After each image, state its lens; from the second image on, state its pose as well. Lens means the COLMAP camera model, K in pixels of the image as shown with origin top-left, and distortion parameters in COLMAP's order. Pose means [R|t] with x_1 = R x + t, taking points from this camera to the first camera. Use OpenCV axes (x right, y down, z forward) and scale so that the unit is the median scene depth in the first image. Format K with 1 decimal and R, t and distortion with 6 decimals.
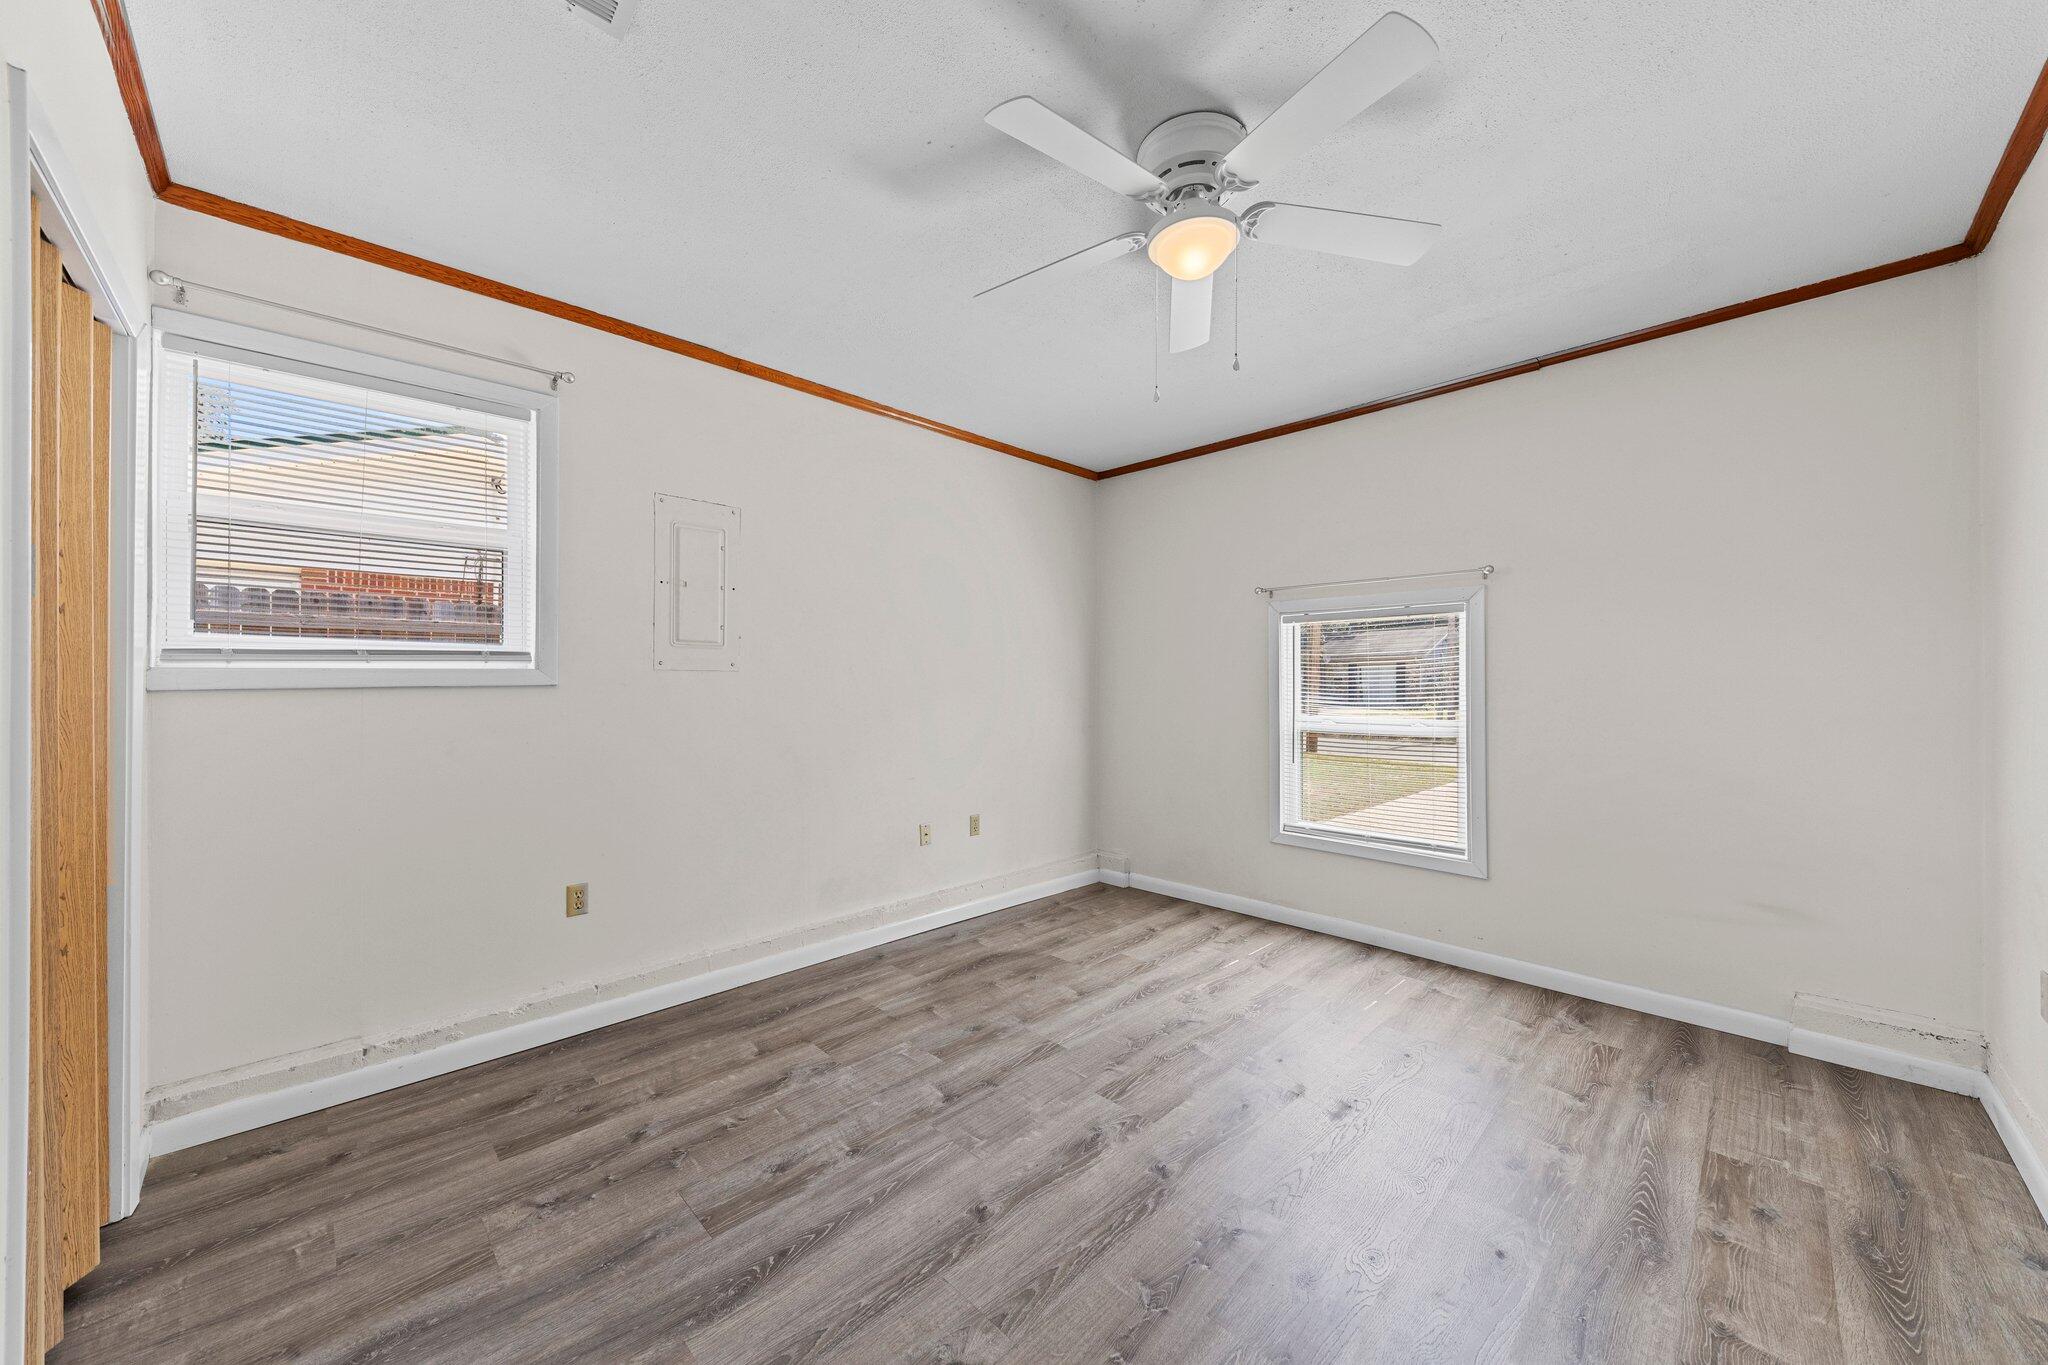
lens RADIAL K [[734.3, 0, 1017.9], [0, 734.3, 688.2], [0, 0, 1]] dist [0.005876, -0.004896]
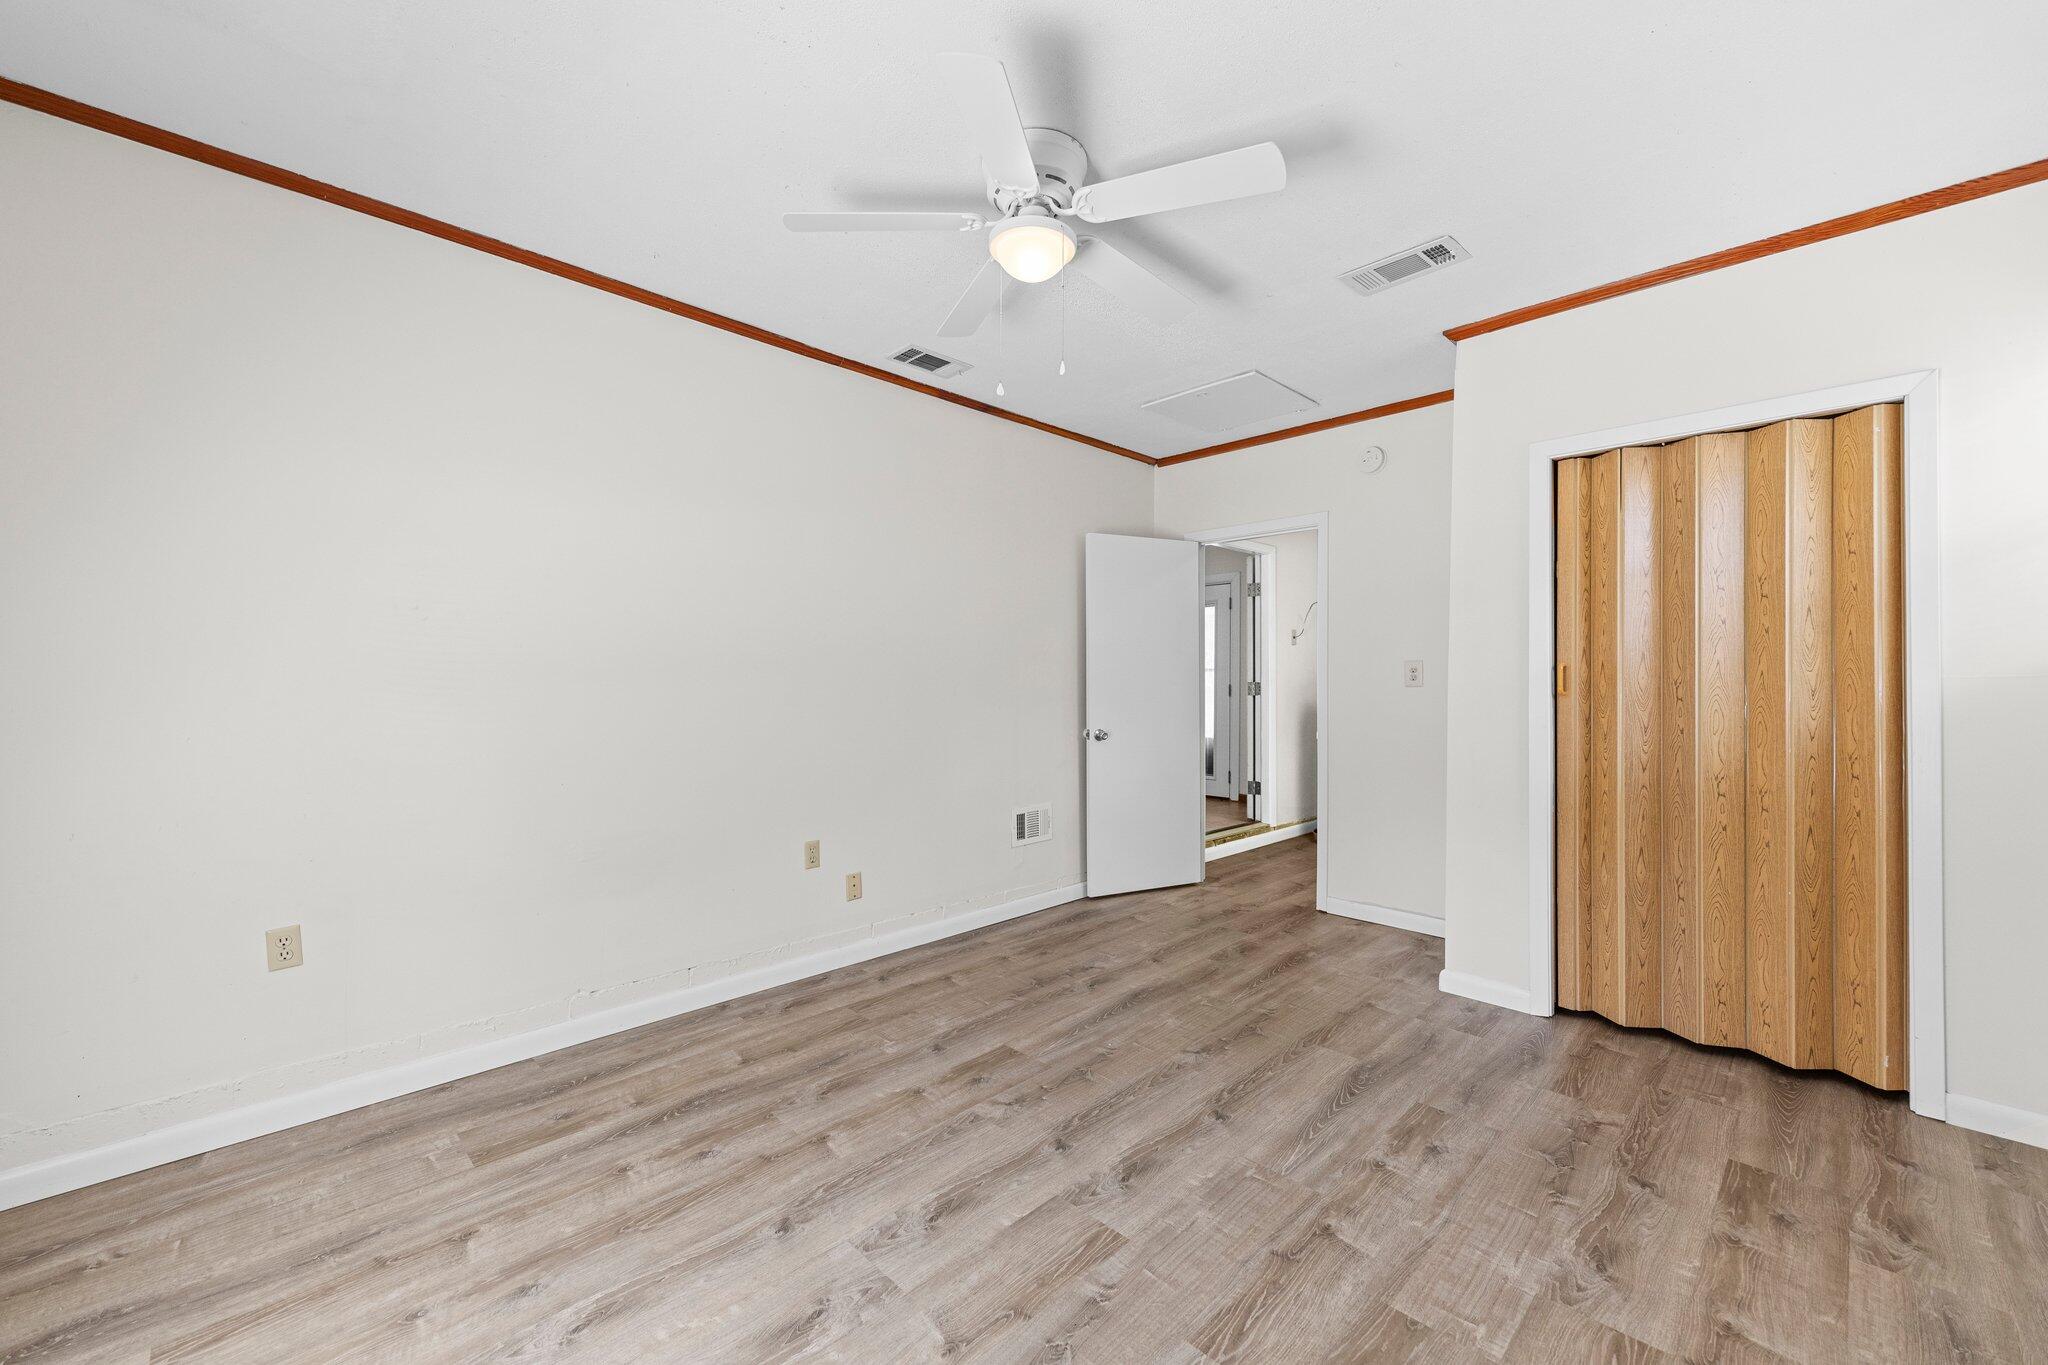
lens RADIAL K [[802.5, 0, 1024.1], [0, 802.5, 687.3], [0, 0, 1]] dist [0.008171, -0.000504]
pose [[-0.999977, -0.002270, -0.006356, 0.240878], [-0.002326, 0.999959, 0.008732, 0.004066], [0.006336, 0.008747, -0.999942, 2.003606]]
